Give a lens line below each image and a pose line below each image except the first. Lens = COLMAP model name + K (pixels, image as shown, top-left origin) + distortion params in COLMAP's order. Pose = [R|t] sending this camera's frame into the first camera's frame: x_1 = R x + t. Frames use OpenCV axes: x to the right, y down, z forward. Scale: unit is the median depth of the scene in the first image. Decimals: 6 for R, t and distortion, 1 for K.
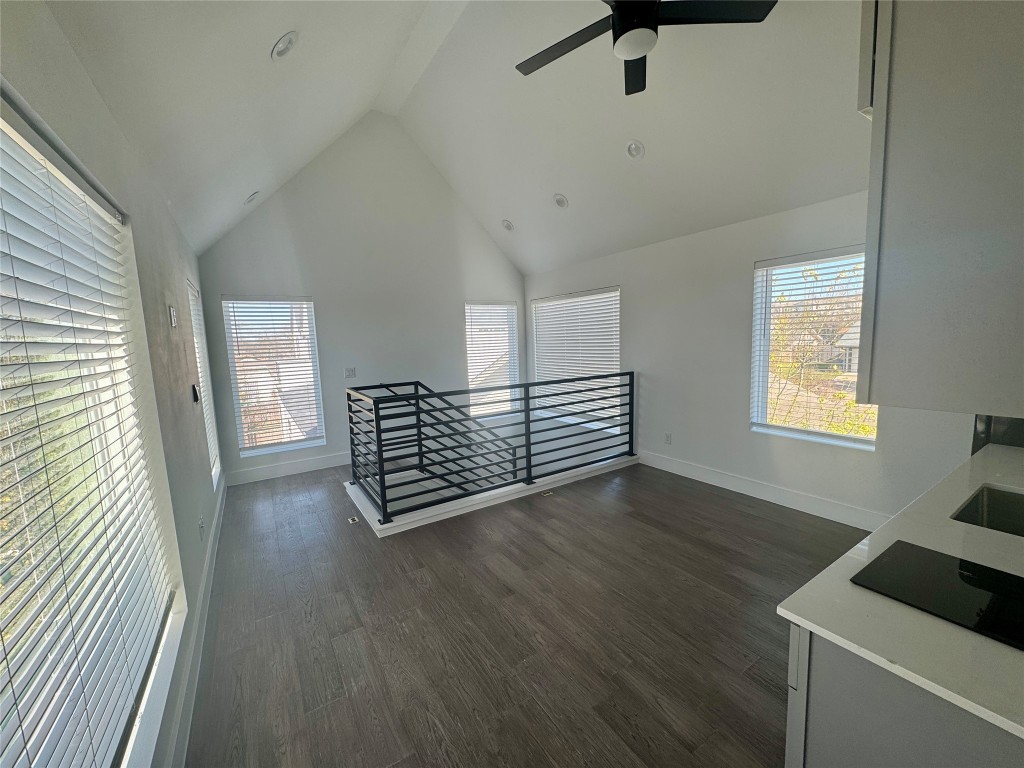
lens RADIAL K [[408.6, 0, 512.0], [0, 408.6, 384.0], [0, 0, 1]] dist [-0.001431, 0.000020]
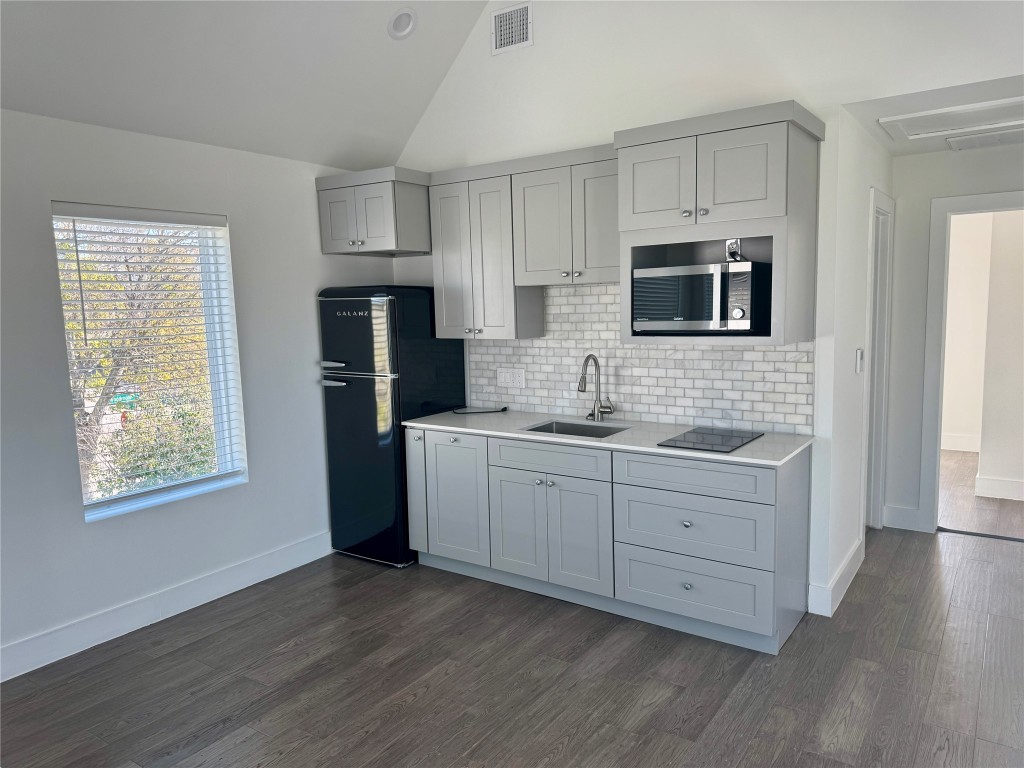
lens RADIAL K [[715.2, 0, 512.0], [0, 715.2, 384.0], [0, 0, 1]] dist [0.083139, -0.002240]
pose [[-0.389810, -0.046966, 0.919697, -0.601594], [0.142566, 0.983580, 0.110654, -0.104834], [-0.909793, 0.174252, -0.376713, 1.046184]]
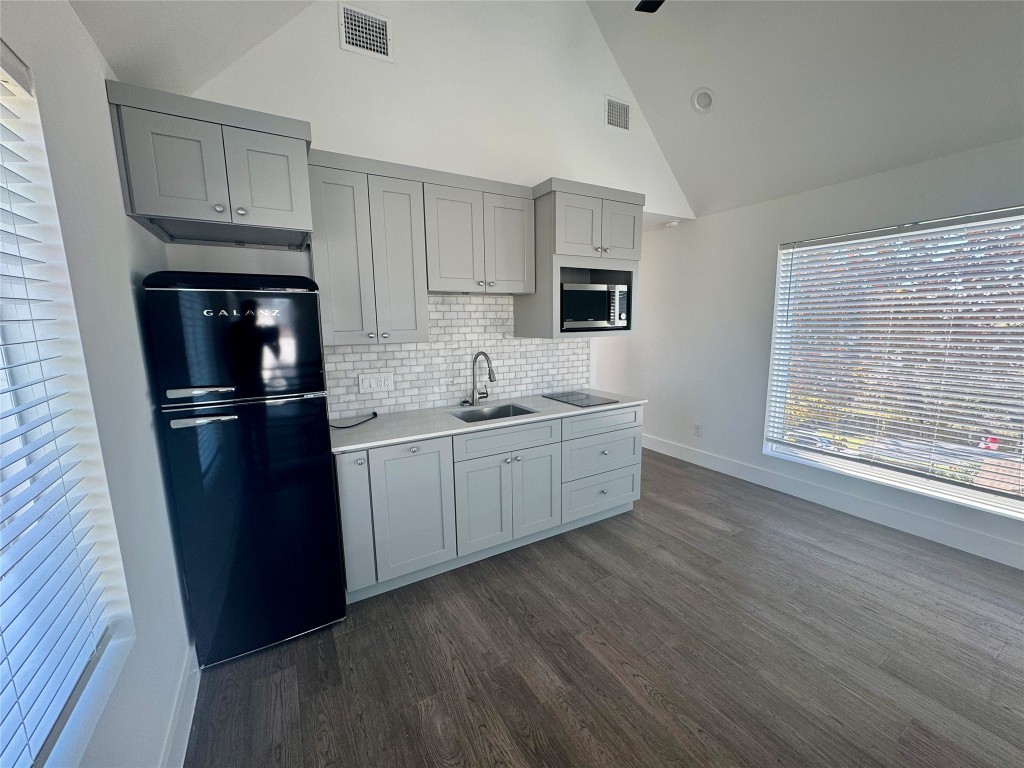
lens RADIAL K [[408.6, 0, 512.0], [0, 408.6, 384.0], [0, 0, 1]] dist [-0.001431, 0.000020]
pose [[-0.997351, 0.059690, 0.041578, 0.496889], [0.068303, 0.965067, 0.252943, -0.152752], [-0.025027, 0.255113, -0.966587, 1.332550]]
